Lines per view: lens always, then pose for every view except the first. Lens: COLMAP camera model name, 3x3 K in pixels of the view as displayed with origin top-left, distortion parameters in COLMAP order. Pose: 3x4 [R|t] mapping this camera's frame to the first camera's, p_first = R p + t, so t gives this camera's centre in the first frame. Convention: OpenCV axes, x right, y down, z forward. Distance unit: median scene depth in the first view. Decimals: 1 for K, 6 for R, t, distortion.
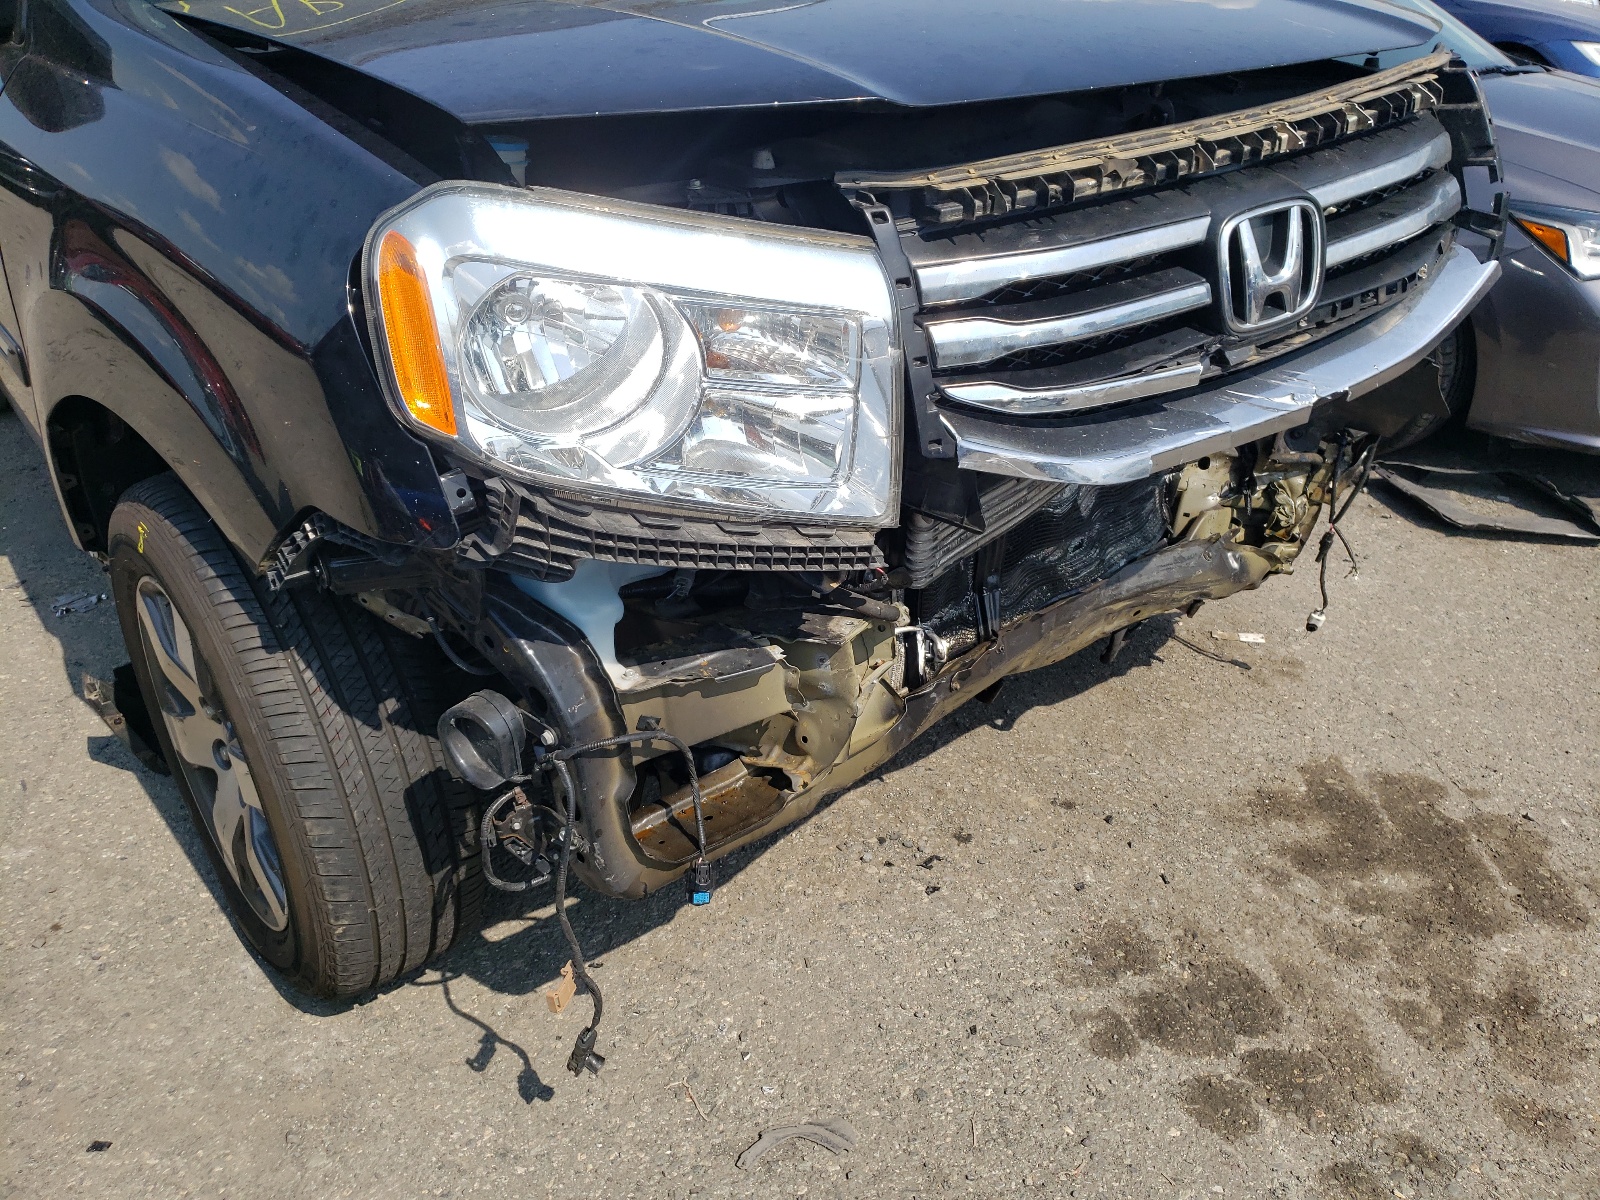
lens RADIAL K [[1284.0, 0, 839.3], [0, 1284.0, 608.0], [0, 0, 1]] dist [0.009920, -0.003856]
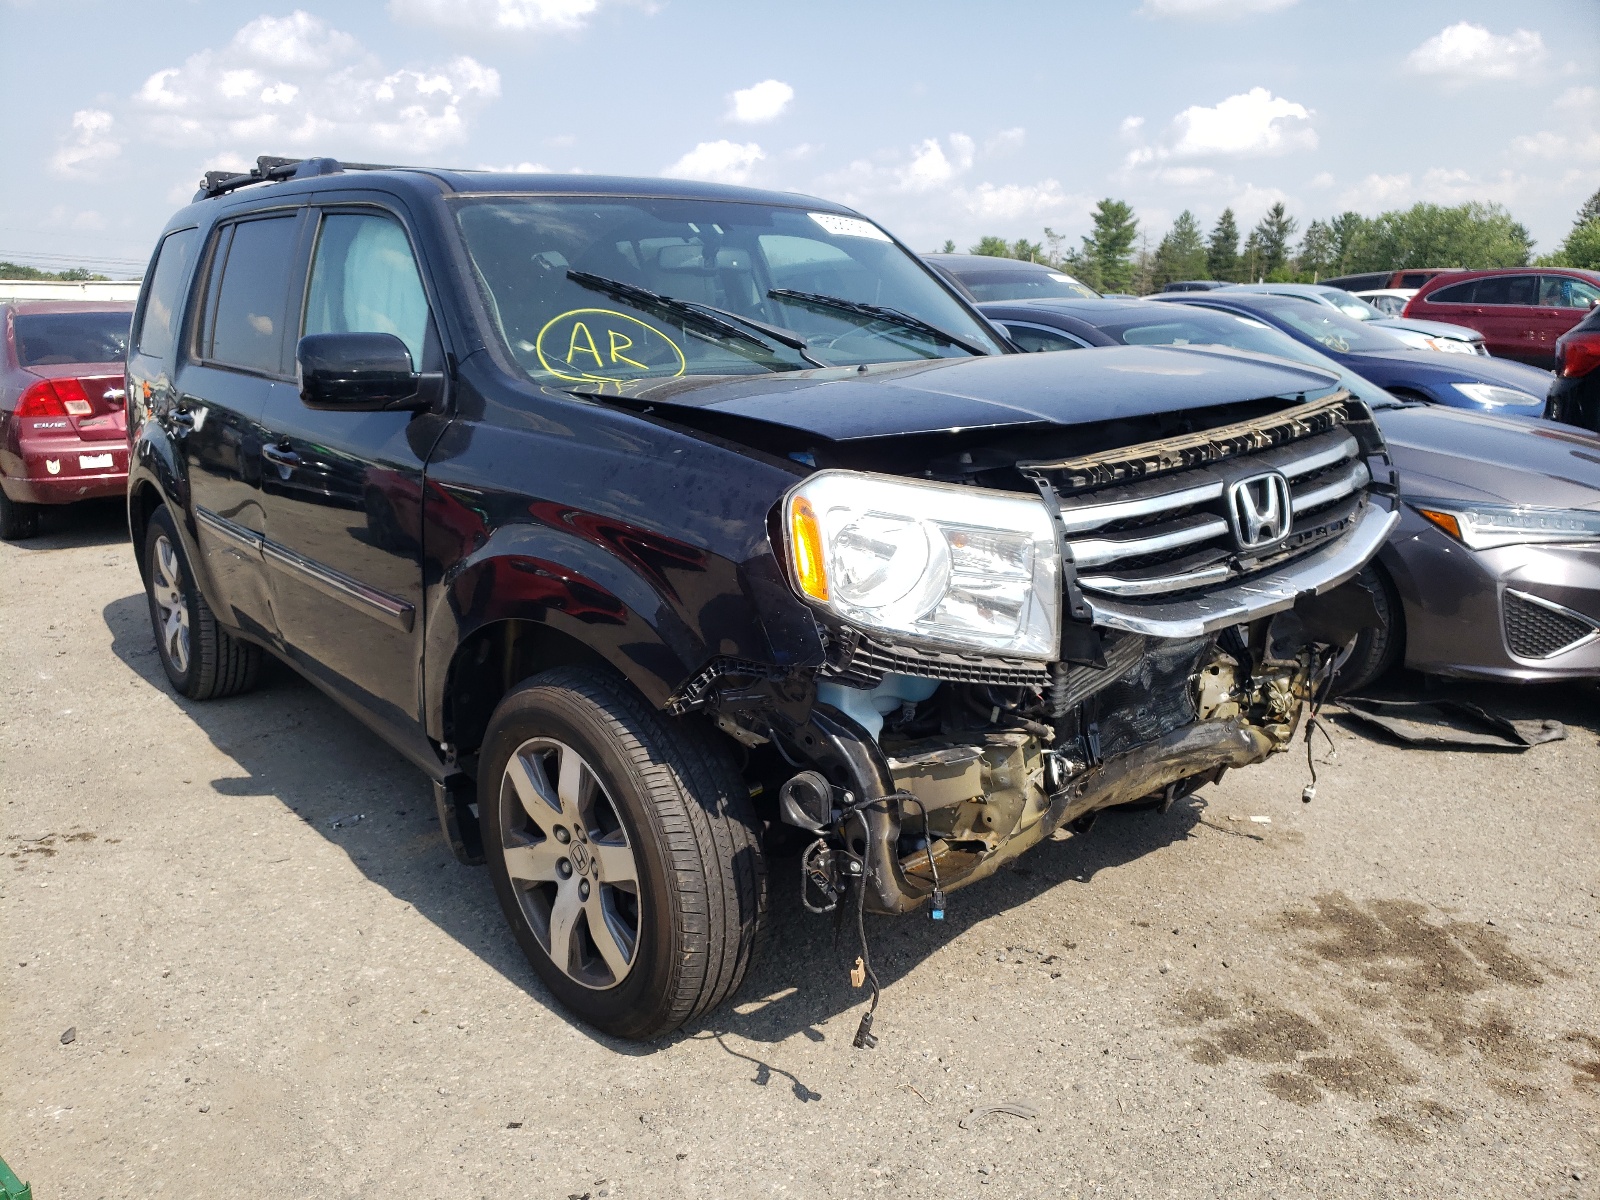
lens RADIAL K [[1284.0, 0, 801.1], [0, 1284.0, 604.8], [0, 0, 1]] dist [0.009920, -0.003856]
pose [[0.999529, -0.030003, 0.006434, -0.235570], [0.030645, 0.965441, -0.258812, 0.227606], [0.001553, 0.258887, 0.965906, -0.499040]]
